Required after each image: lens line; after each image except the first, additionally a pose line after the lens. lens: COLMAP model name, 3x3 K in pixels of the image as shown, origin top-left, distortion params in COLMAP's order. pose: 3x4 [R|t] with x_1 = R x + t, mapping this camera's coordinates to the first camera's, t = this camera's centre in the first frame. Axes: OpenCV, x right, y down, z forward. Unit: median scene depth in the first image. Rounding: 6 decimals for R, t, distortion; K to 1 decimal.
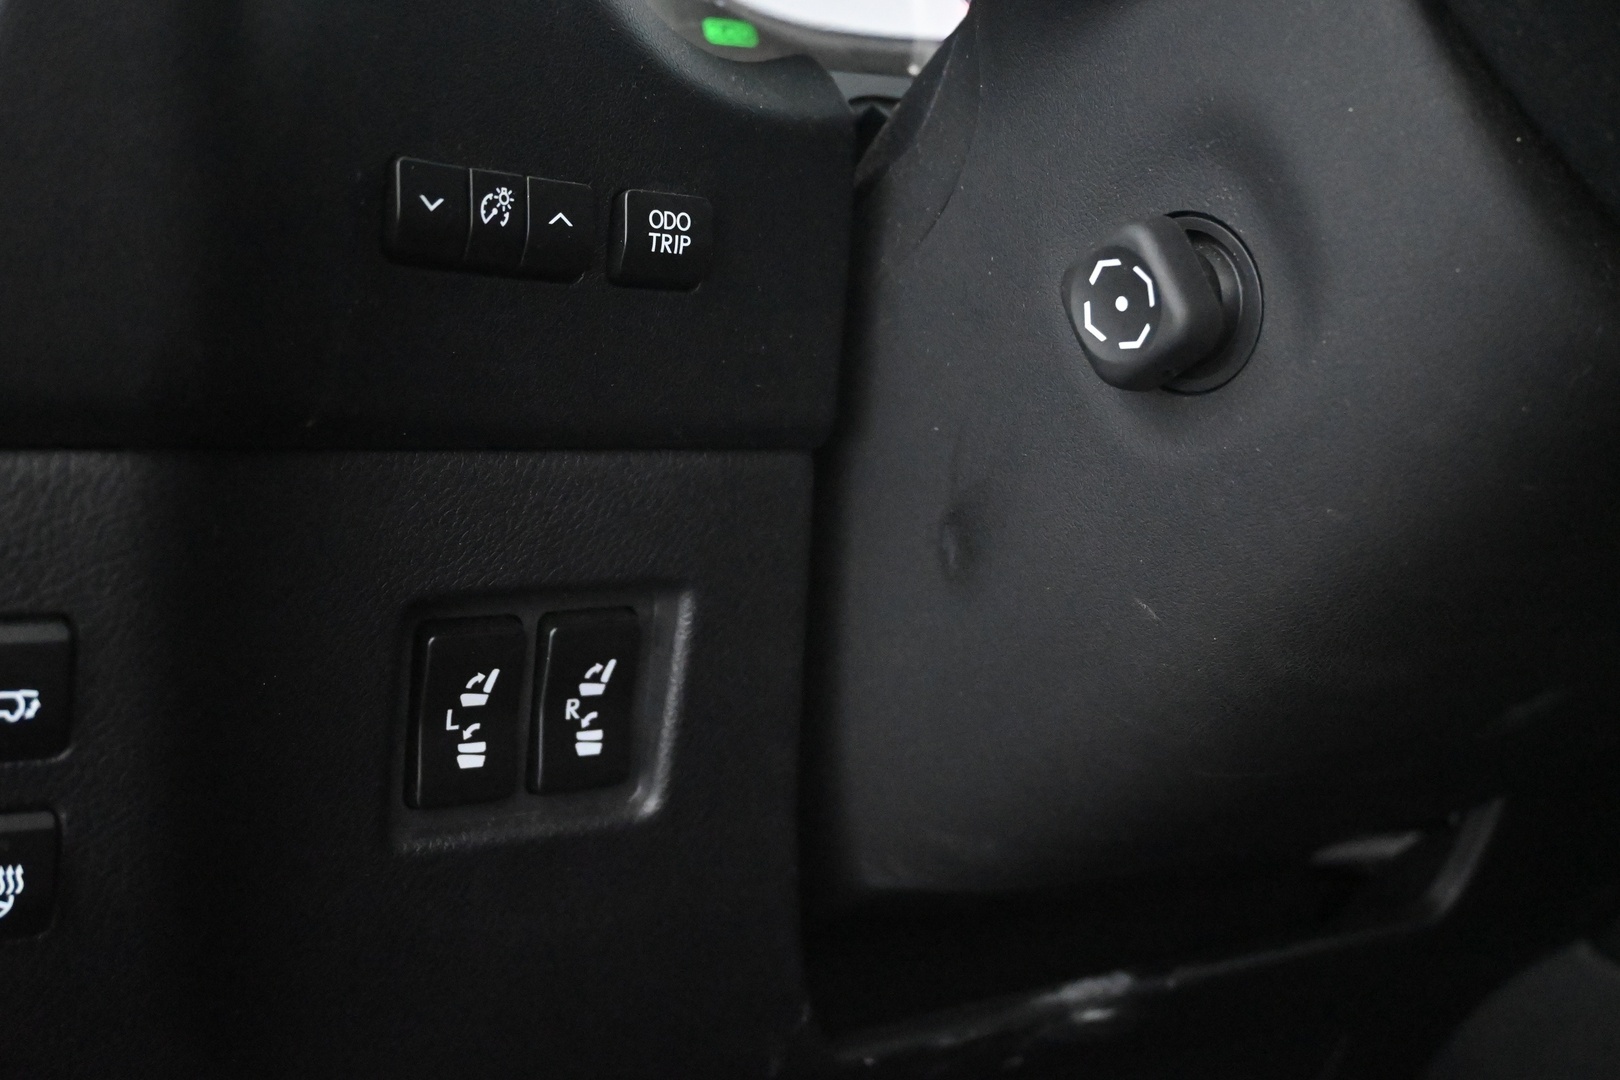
lens RADIAL K [[2086.0, 0, 810.0], [0, 2086.0, 540.0], [0, 0, 1]] dist [0.024903, -0.000232]
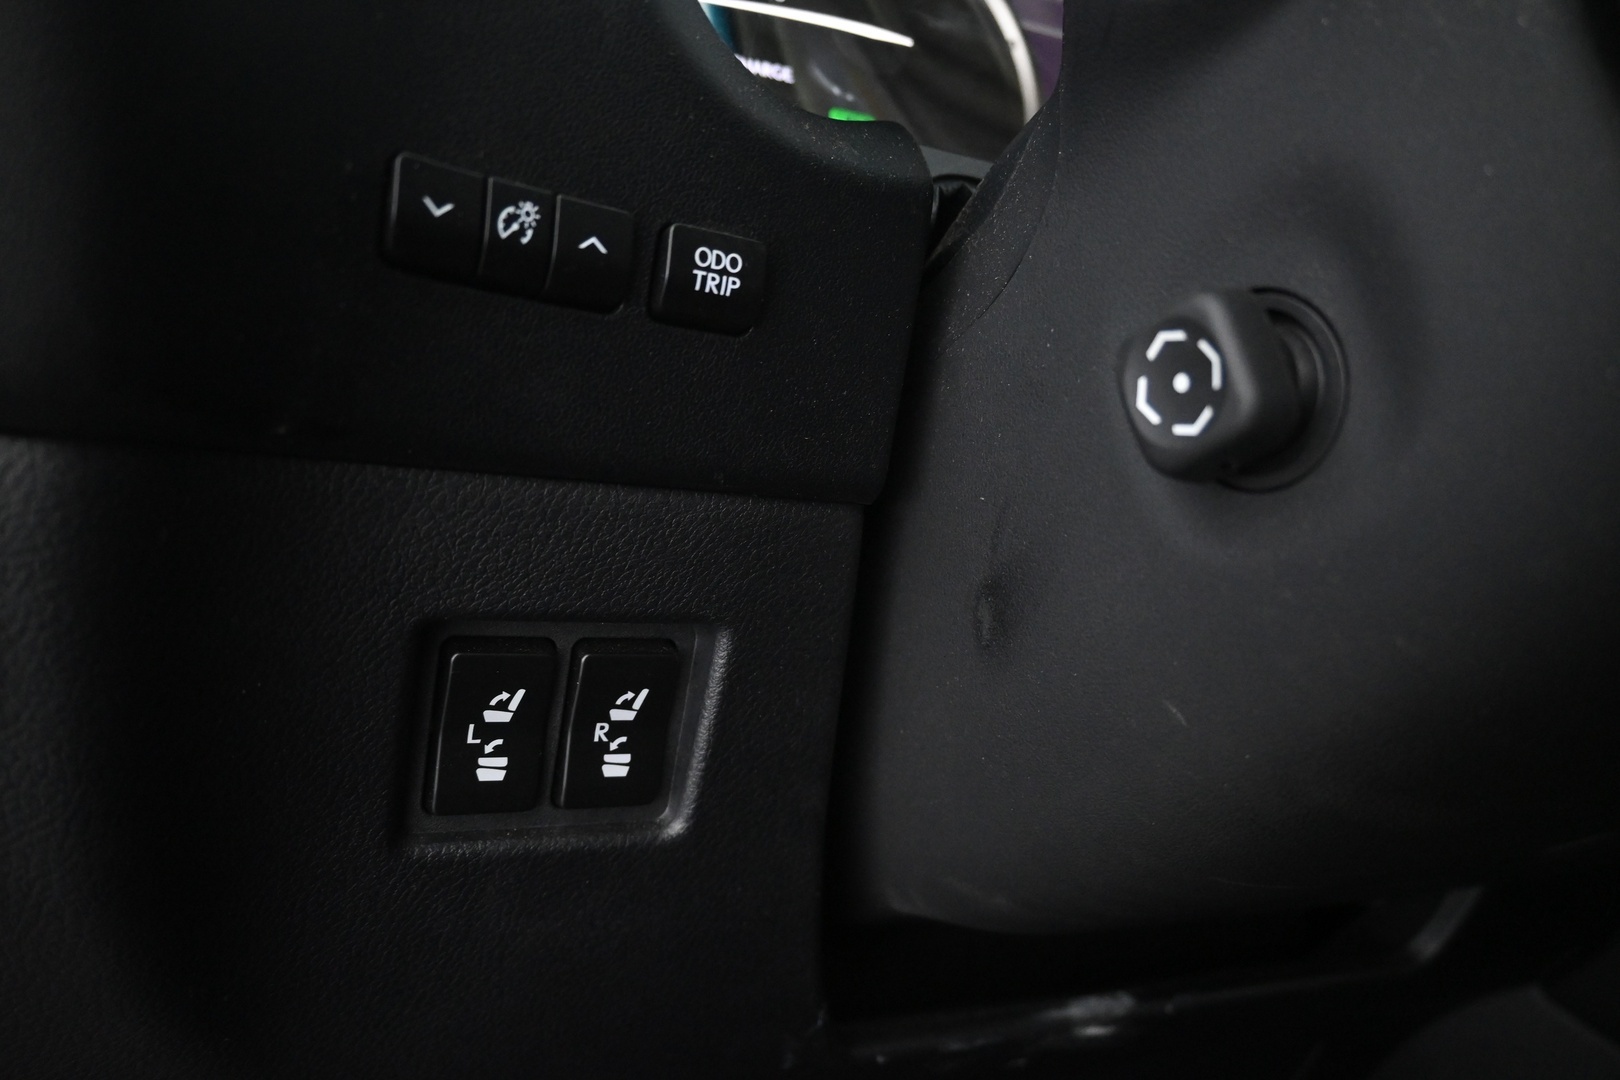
lens RADIAL K [[1322.6, 0, 810.0], [0, 1322.6, 540.0], [0, 0, 1]] dist [0.000687, 0.001847]
pose [[0.986546, 0.105052, -0.125260, 0.063036], [-0.105183, 0.994437, 0.005584, -0.029636], [0.125150, 0.007667, 0.992108, 0.375747]]
